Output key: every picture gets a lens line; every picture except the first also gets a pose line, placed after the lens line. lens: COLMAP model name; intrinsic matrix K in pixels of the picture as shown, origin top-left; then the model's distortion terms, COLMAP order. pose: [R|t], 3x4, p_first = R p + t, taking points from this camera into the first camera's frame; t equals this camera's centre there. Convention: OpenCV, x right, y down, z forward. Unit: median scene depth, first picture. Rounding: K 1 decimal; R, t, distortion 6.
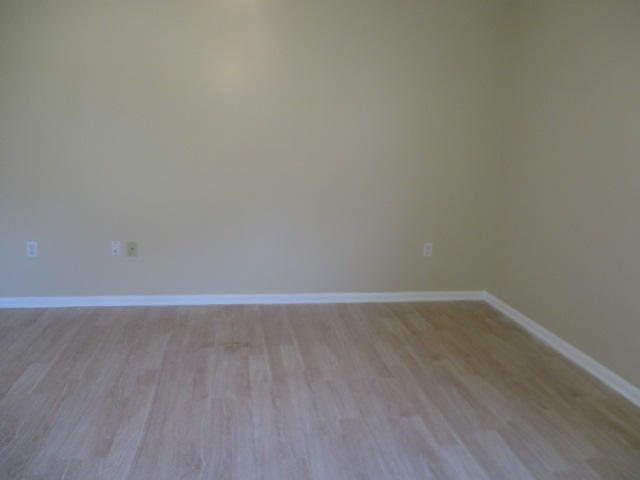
lens RADIAL K [[524.8, 0, 323.1], [0, 524.8, 239.2], [0, 0, 1]] dist [-0.064937, 0.069934]
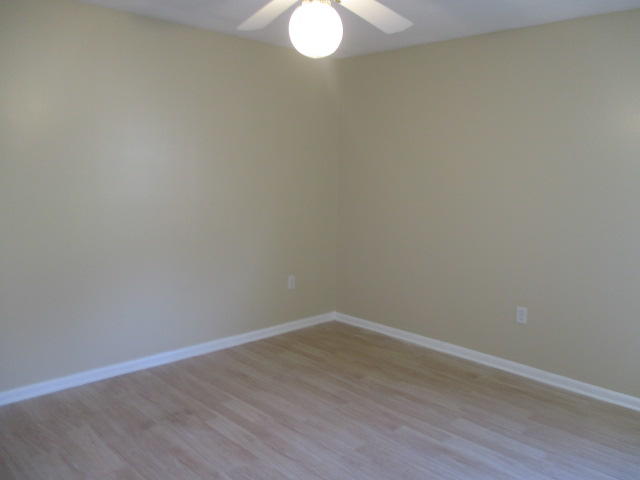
lens RADIAL K [[524.8, 0, 322.0], [0, 524.8, 241.8], [0, 0, 1]] dist [-0.064937, 0.069934]
pose [[0.830418, -0.101685, 0.547783, -0.360417], [0.131557, 0.991188, -0.015440, -0.040921], [-0.541386, 0.084886, 0.836478, 0.076929]]
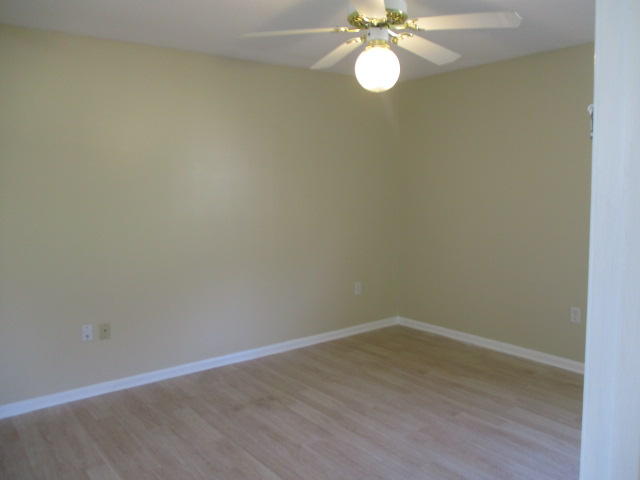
lens RADIAL K [[524.8, 0, 318.4], [0, 524.8, 238.0], [0, 0, 1]] dist [-0.064937, 0.069934]
pose [[0.889854, -0.100164, 0.445115, -0.426569], [0.145263, 0.987033, -0.068293, -0.026403], [-0.432503, 0.125429, 0.892866, -0.013414]]
